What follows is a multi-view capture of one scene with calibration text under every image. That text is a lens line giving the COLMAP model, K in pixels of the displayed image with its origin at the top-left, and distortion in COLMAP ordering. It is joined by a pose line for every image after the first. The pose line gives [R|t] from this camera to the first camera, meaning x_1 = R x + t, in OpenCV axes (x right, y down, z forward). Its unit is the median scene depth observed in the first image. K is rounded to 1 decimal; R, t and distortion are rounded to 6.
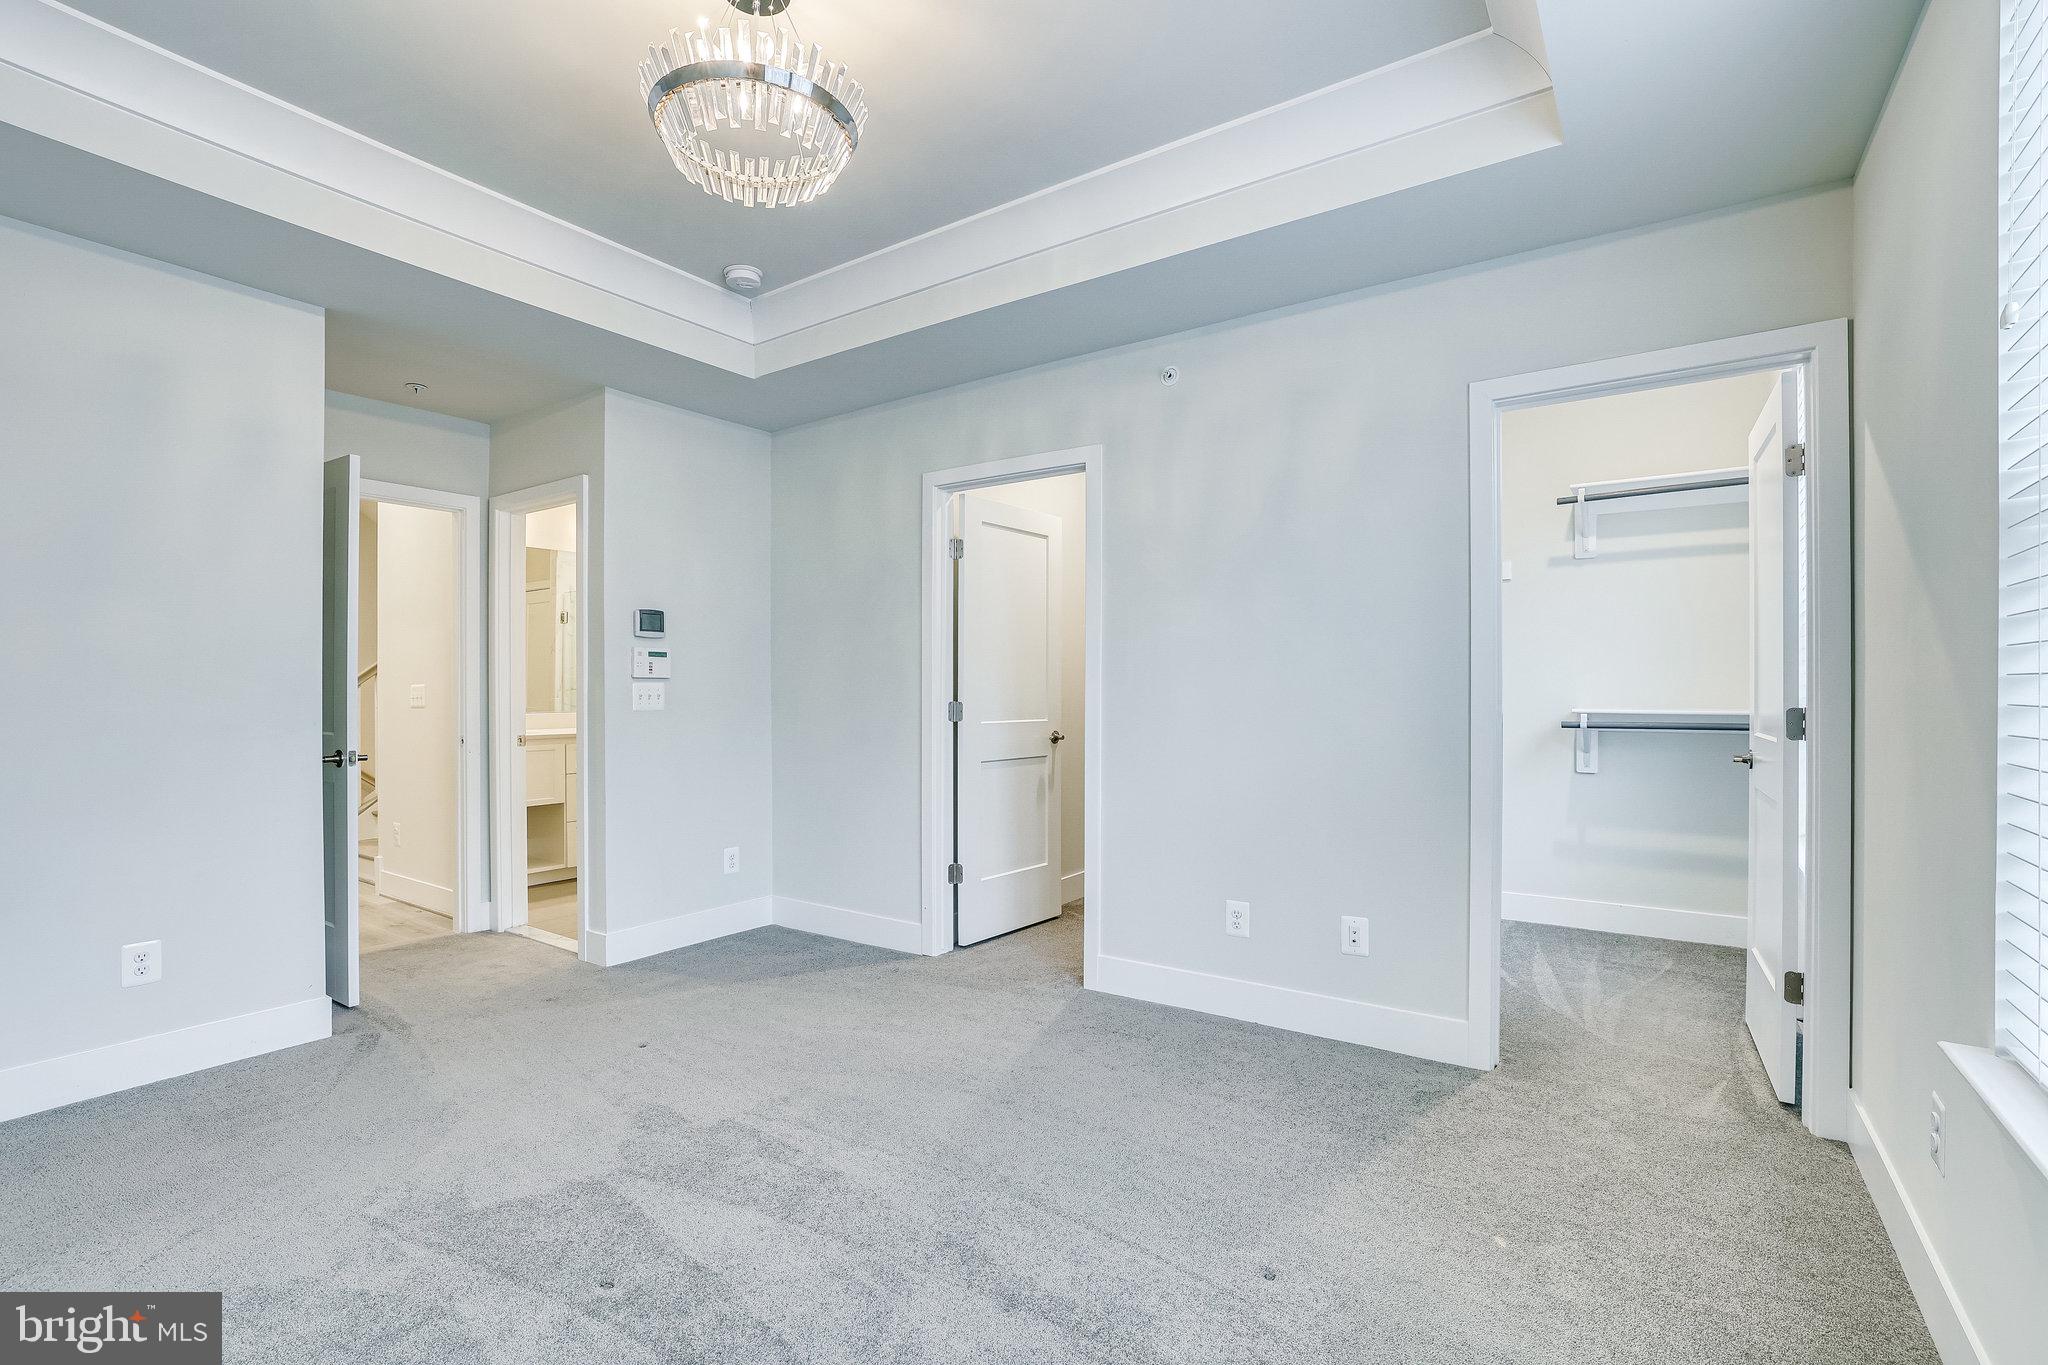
lens RADIAL K [[894.6, 0, 1019.8], [0, 894.6, 687.4], [0, 0, 1]] dist [-0.055591, 0.014312]
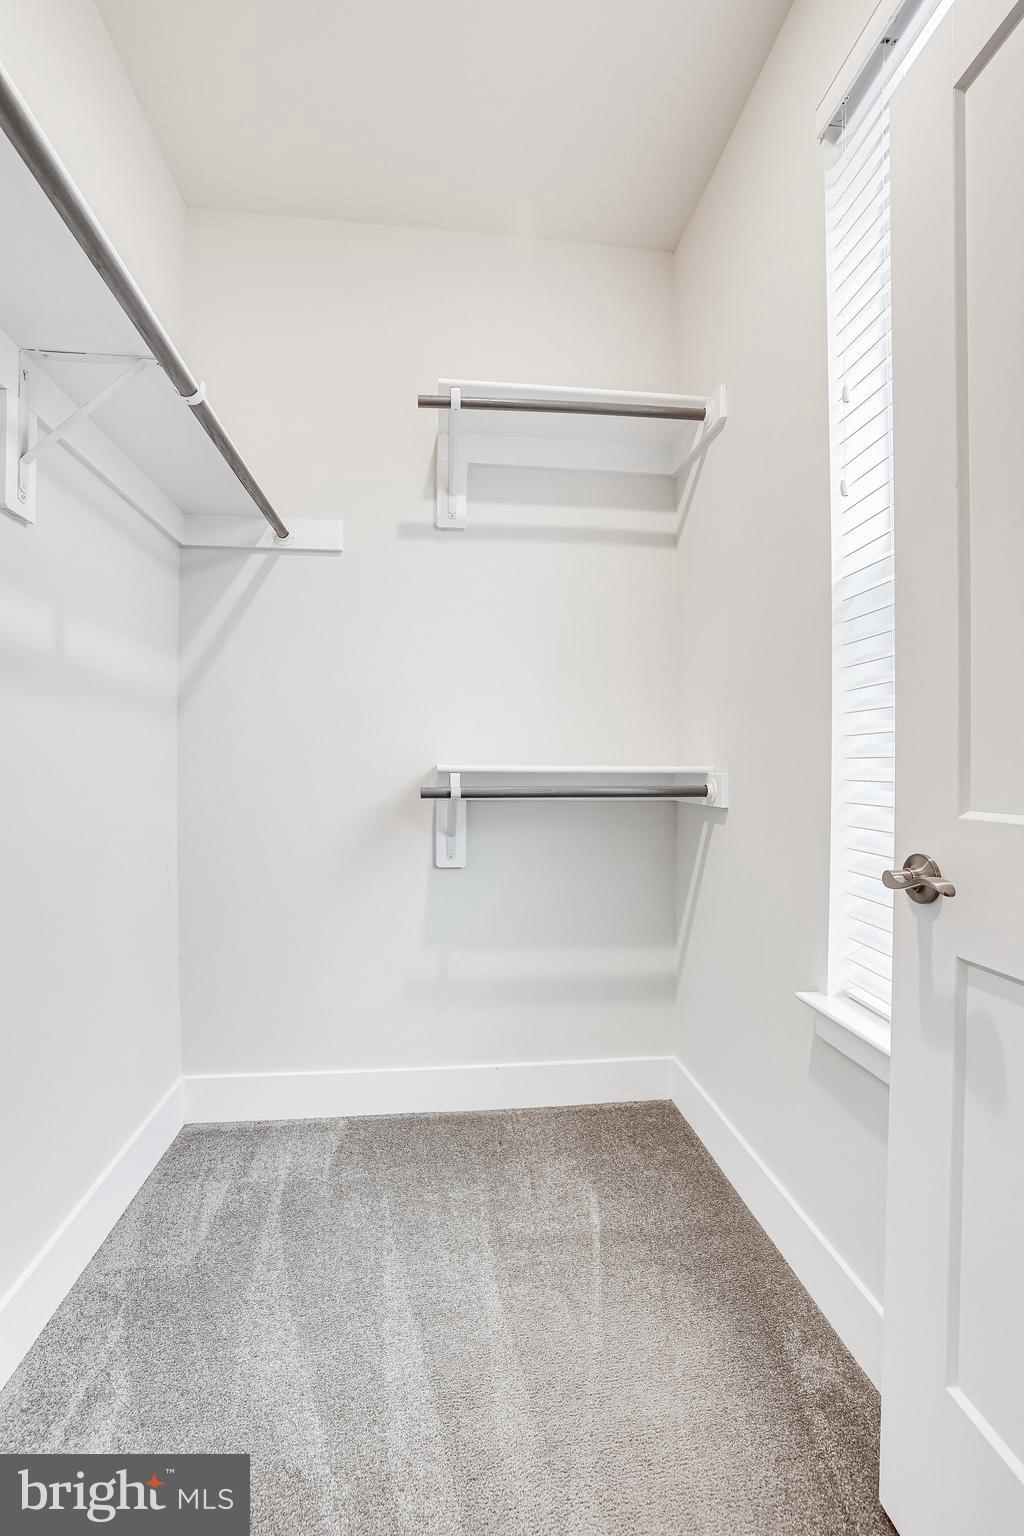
lens RADIAL K [[671.0, 0, 512.0], [0, 671.0, 768.0], [0, 0, 1]] dist [-0.055591, 0.014312]
pose [[0.740899, 0.000380, 0.671616, 0.359487], [-0.004355, 0.999982, 0.004239, 0.023518], [-0.671602, -0.006065, 0.740887, 0.619262]]
